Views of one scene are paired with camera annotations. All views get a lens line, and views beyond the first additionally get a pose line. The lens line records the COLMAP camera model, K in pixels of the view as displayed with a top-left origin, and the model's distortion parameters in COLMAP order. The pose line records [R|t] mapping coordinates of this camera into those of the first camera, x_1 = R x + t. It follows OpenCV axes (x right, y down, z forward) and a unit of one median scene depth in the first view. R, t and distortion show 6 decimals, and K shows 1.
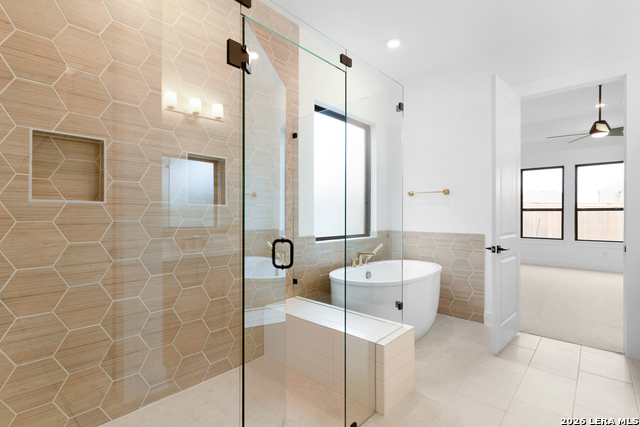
lens RADIAL K [[303.7, 0, 320.0], [0, 303.7, 213.5], [0, 0, 1]] dist [0.000980, 0.000076]
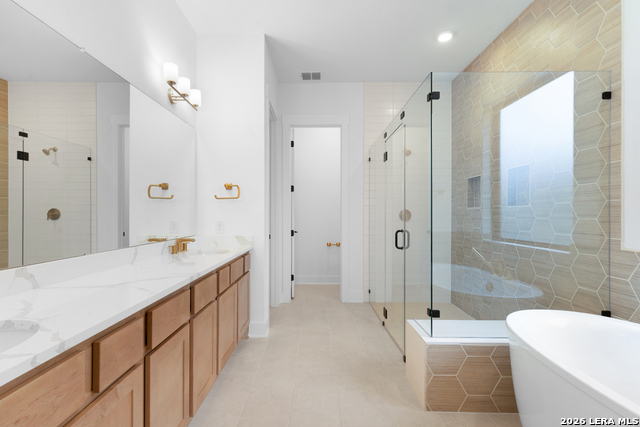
lens RADIAL K [[303.7, 0, 320.0], [0, 303.7, 213.5], [0, 0, 1]] dist [0.000980, 0.000076]
pose [[-0.732437, -0.003899, -0.680824, 0.831170], [-0.000324, 0.999985, -0.005379, 0.006180], [0.680835, -0.003719, -0.732427, 1.055956]]
